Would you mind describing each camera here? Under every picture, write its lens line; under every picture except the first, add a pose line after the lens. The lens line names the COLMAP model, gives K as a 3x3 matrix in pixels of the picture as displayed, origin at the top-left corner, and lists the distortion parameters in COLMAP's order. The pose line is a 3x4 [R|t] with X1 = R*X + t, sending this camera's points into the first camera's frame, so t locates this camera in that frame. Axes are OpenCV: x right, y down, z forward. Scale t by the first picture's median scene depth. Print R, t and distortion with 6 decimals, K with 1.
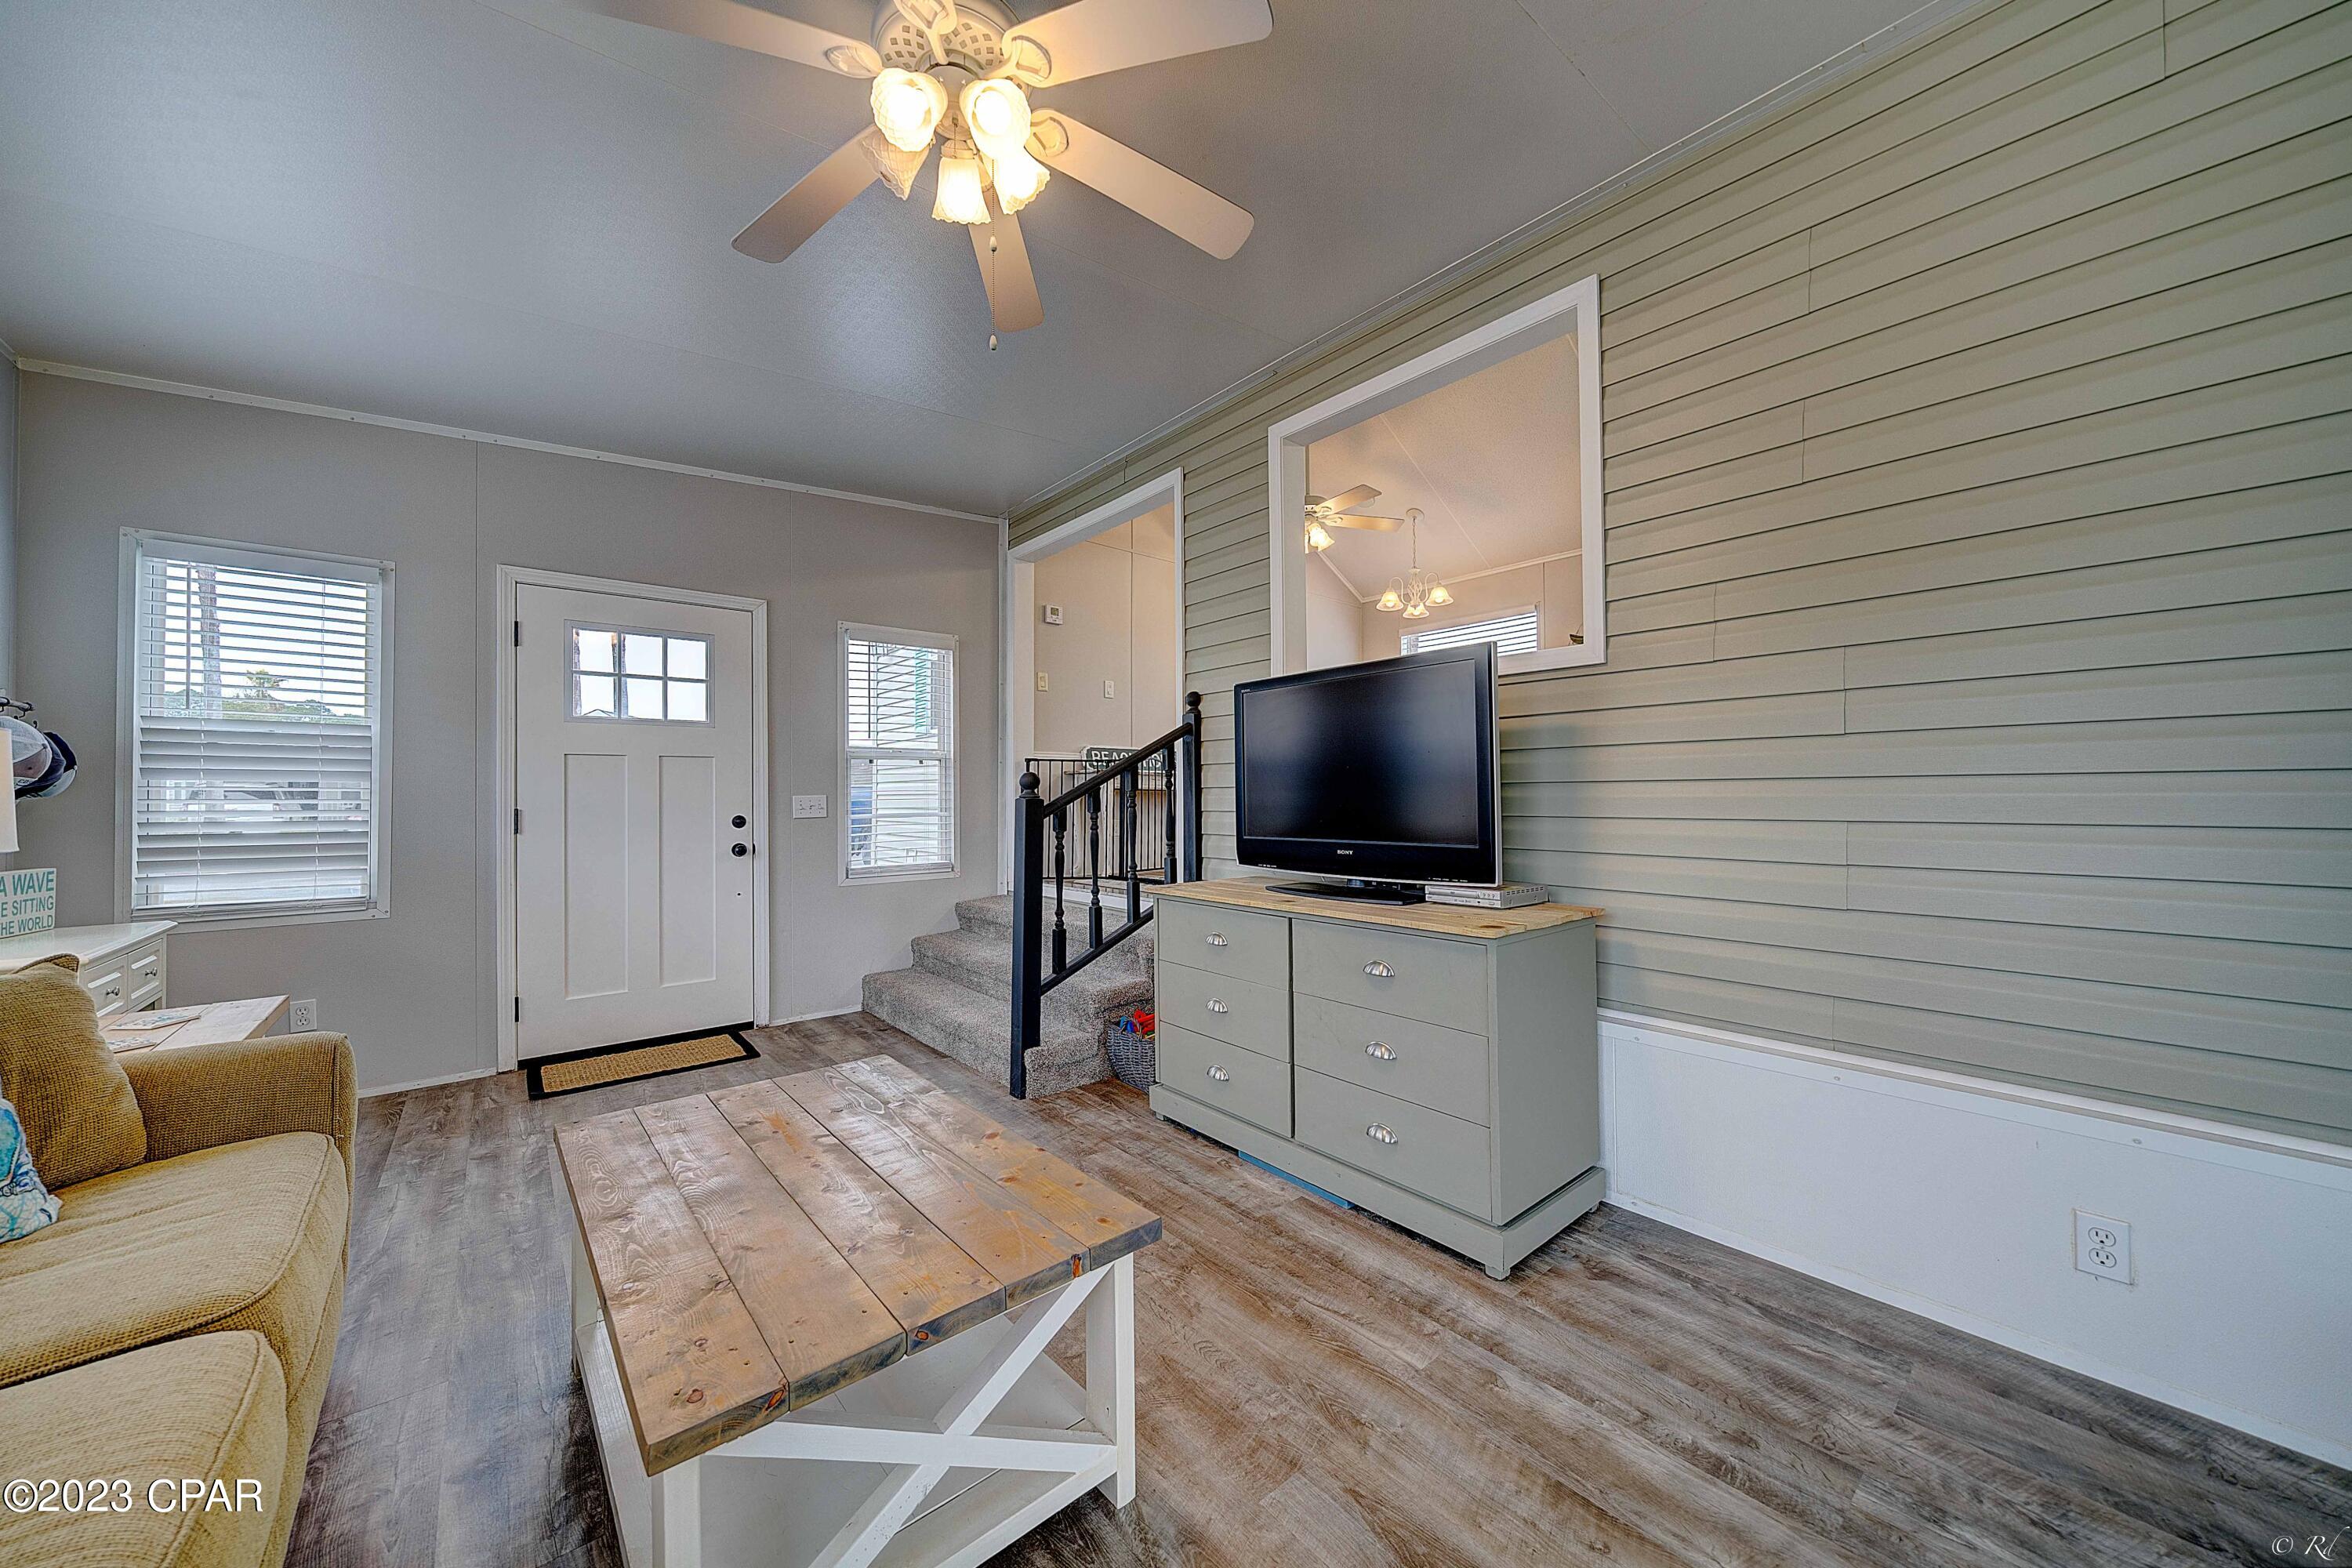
lens RADIAL K [[821.7, 0, 1170.0], [0, 821.7, 780.0], [0, 0, 1]] dist [-0.005953, -0.000162]
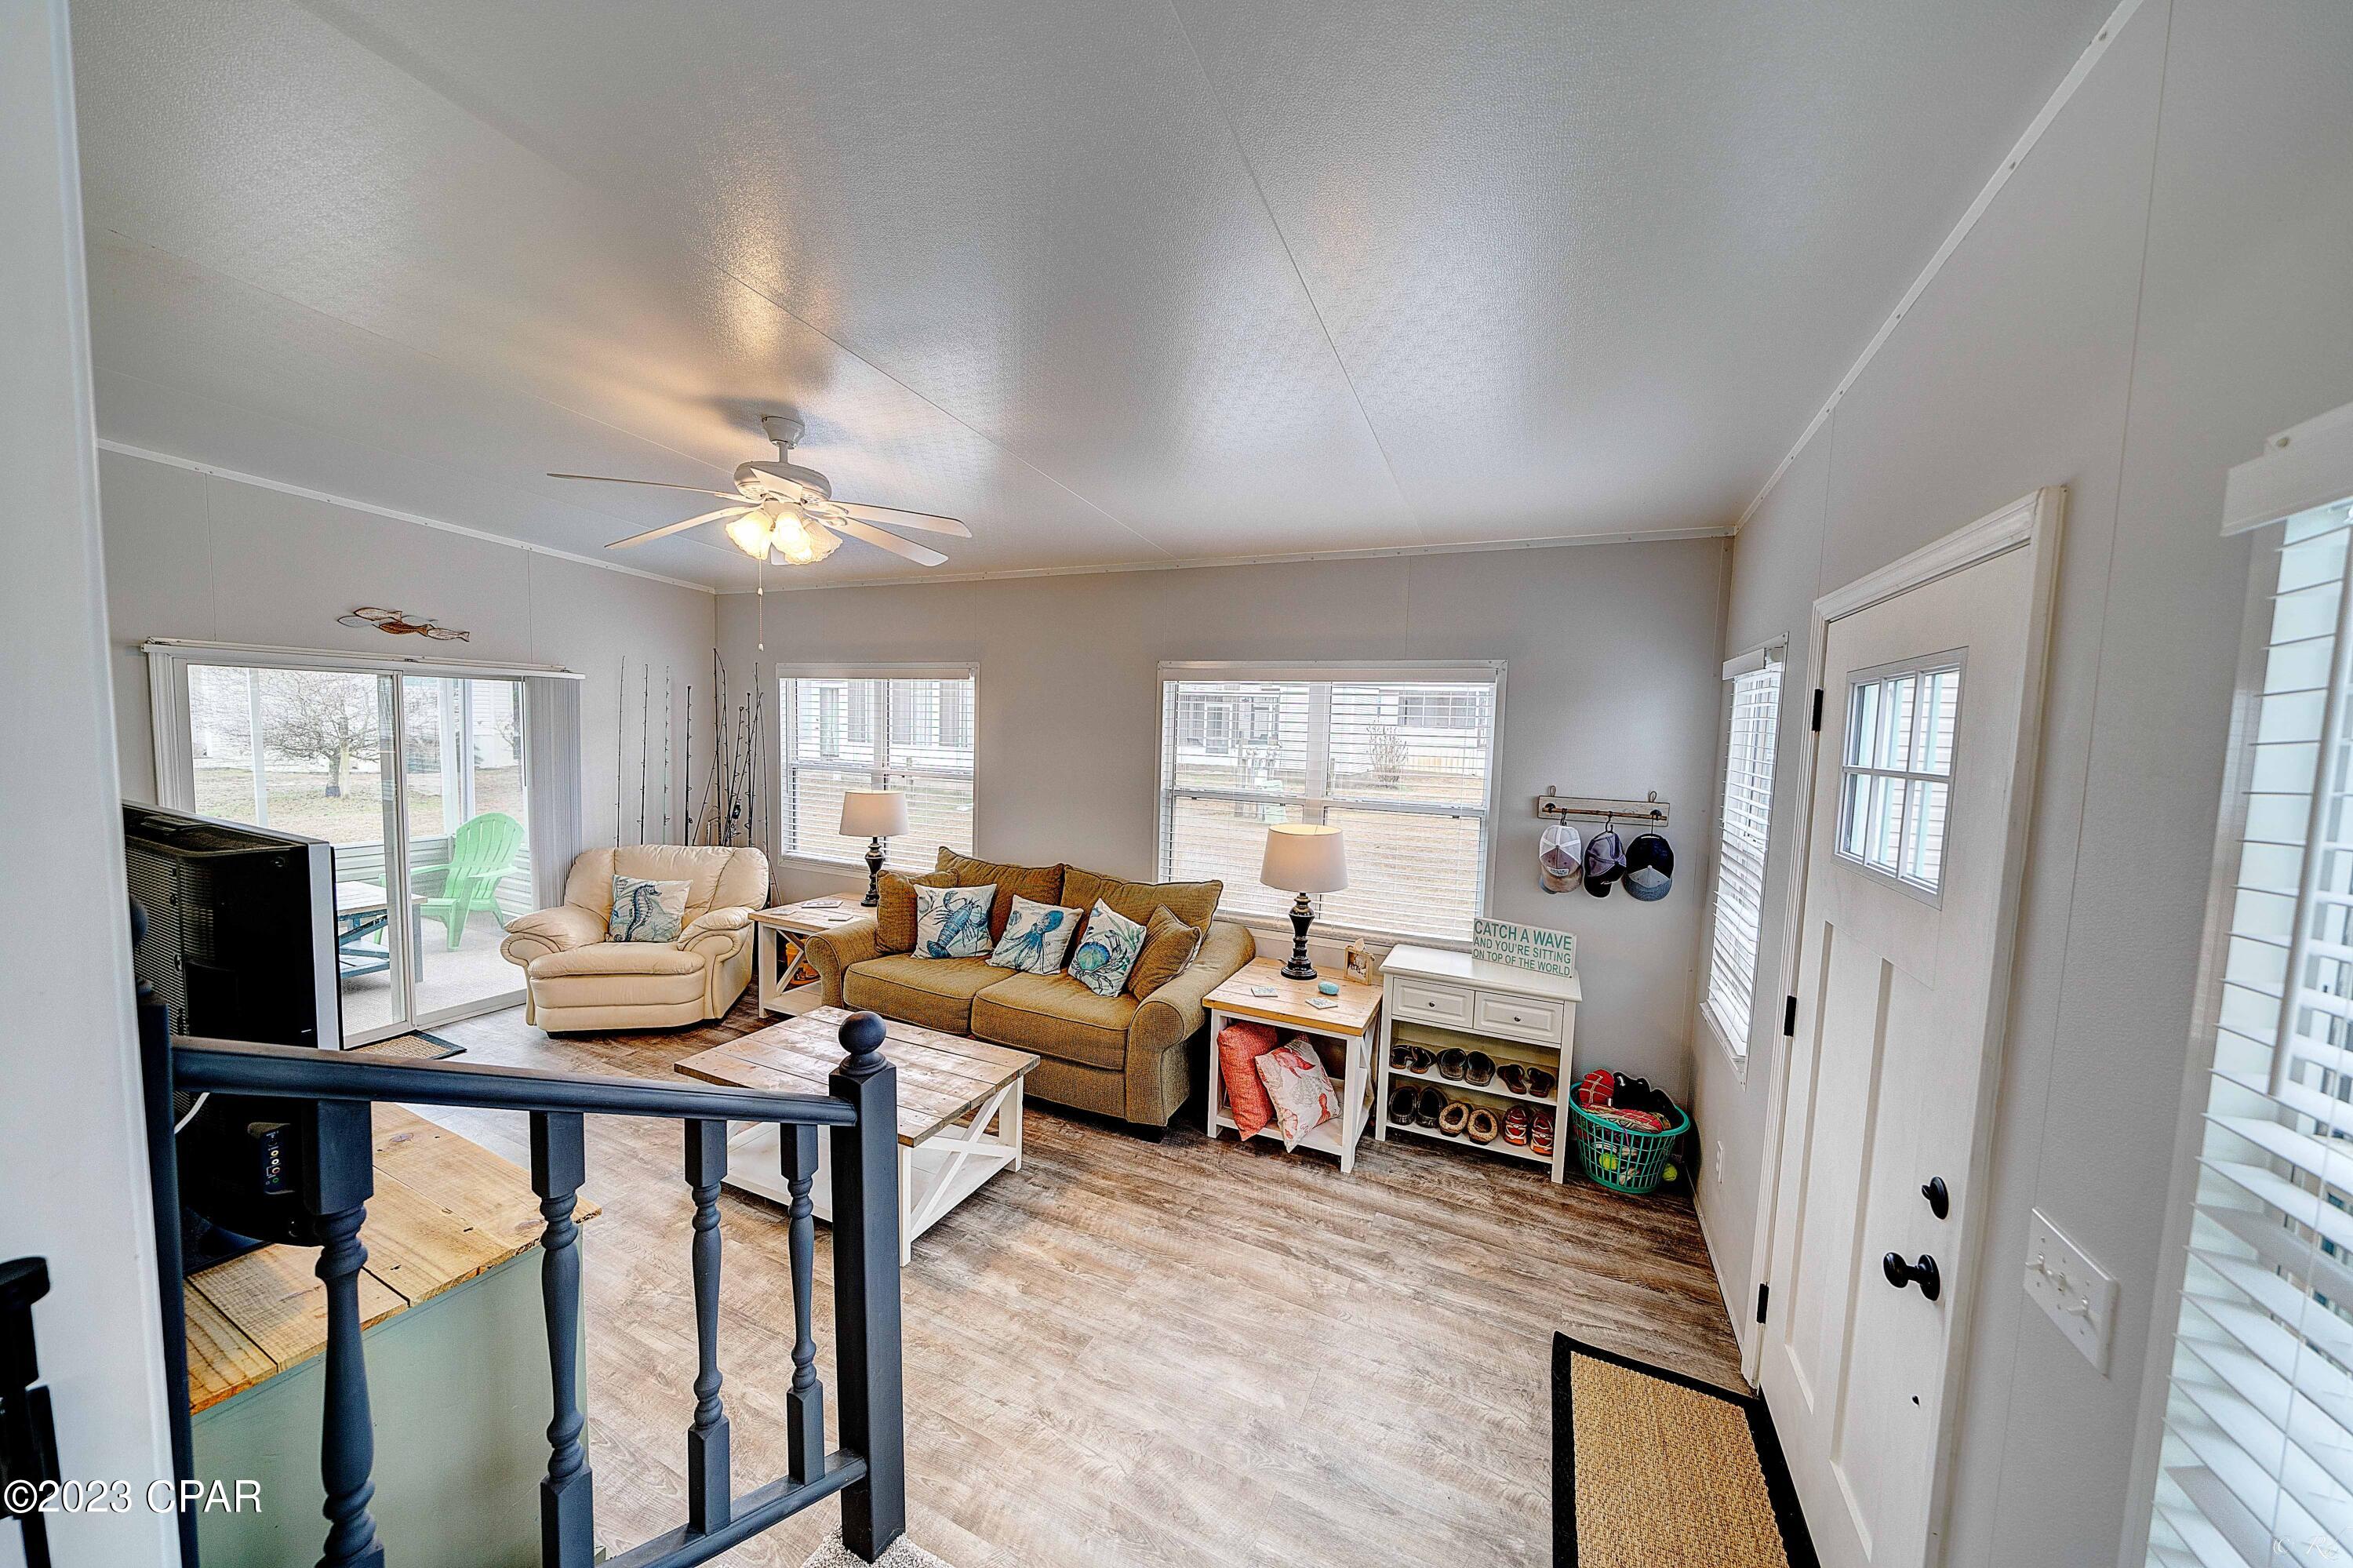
lens RADIAL K [[822.1, 0, 1170.5], [0, 822.1, 780.0], [0, 0, 1]] dist [-0.005953, -0.000162]
pose [[-0.908193, 0.010564, -0.418419, -0.124536], [-0.013610, 0.998407, 0.054749, -0.167507], [0.418331, 0.055417, -0.906603, 1.464236]]
